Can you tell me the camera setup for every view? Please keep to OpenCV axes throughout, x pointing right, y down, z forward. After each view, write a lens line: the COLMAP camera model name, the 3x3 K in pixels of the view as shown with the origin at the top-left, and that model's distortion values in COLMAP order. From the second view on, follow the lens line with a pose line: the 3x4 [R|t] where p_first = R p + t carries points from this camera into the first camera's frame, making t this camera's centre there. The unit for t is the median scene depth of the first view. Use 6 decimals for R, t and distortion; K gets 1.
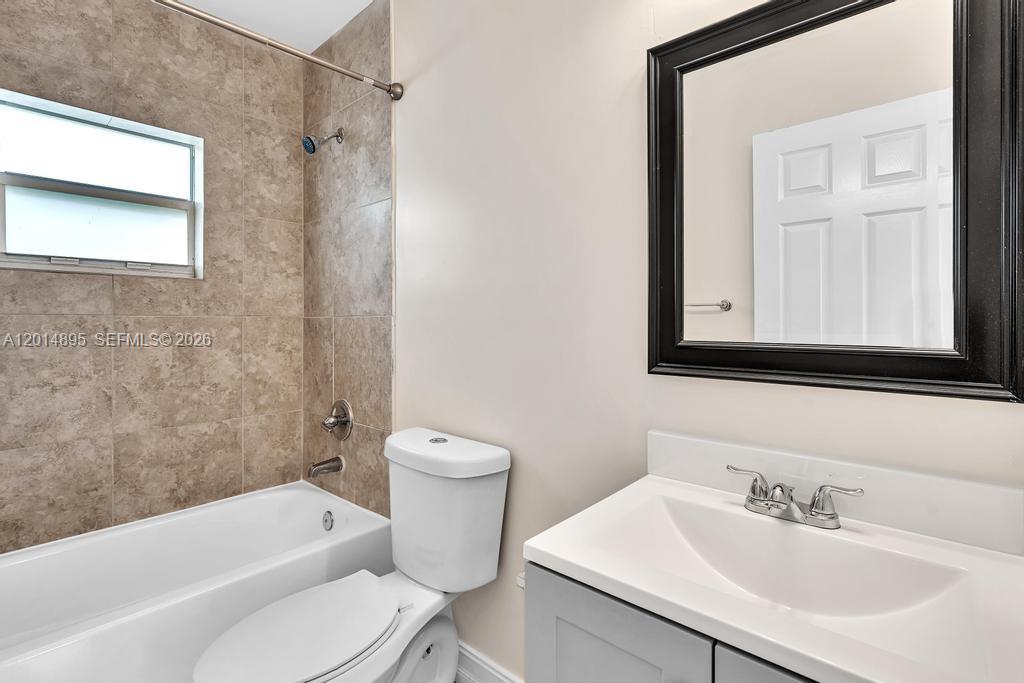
lens RADIAL K [[478.9, 0, 510.1], [0, 478.9, 322.3], [0, 0, 1]] dist [-0.005300, 0.000957]
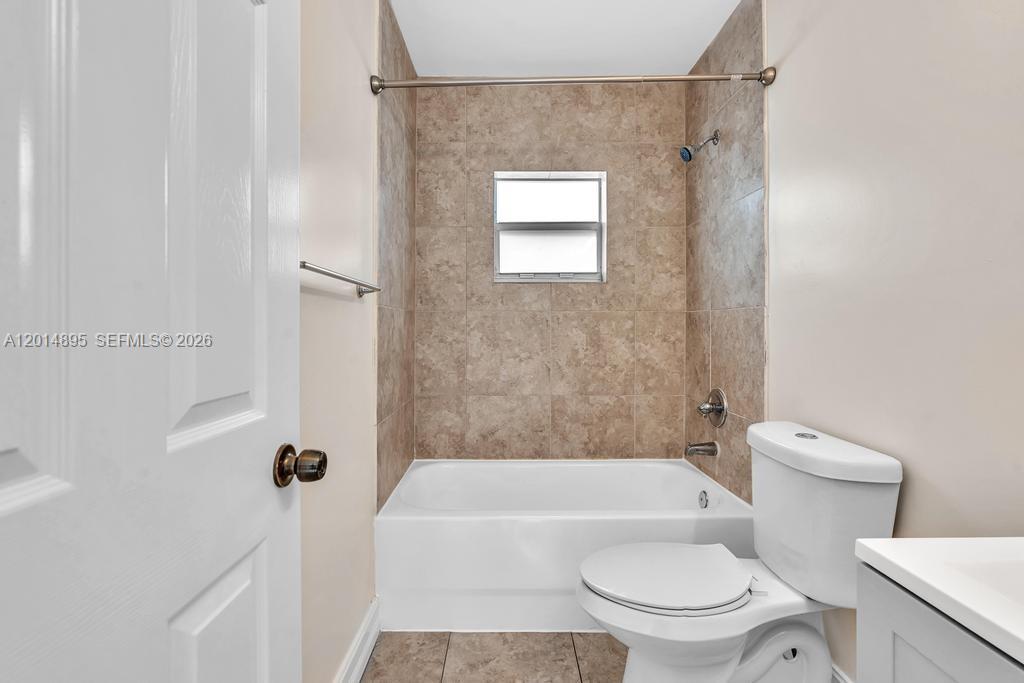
lens RADIAL K [[473.1, 0, 508.7], [0, 473.1, 324.7], [0, 0, 1]] dist [0.001000, 0.001230]
pose [[0.675555, -0.001364, -0.737308, 0.108899], [-0.000497, 0.999997, -0.002305, 0.025112], [0.737309, 0.001924, 0.675552, -0.040740]]
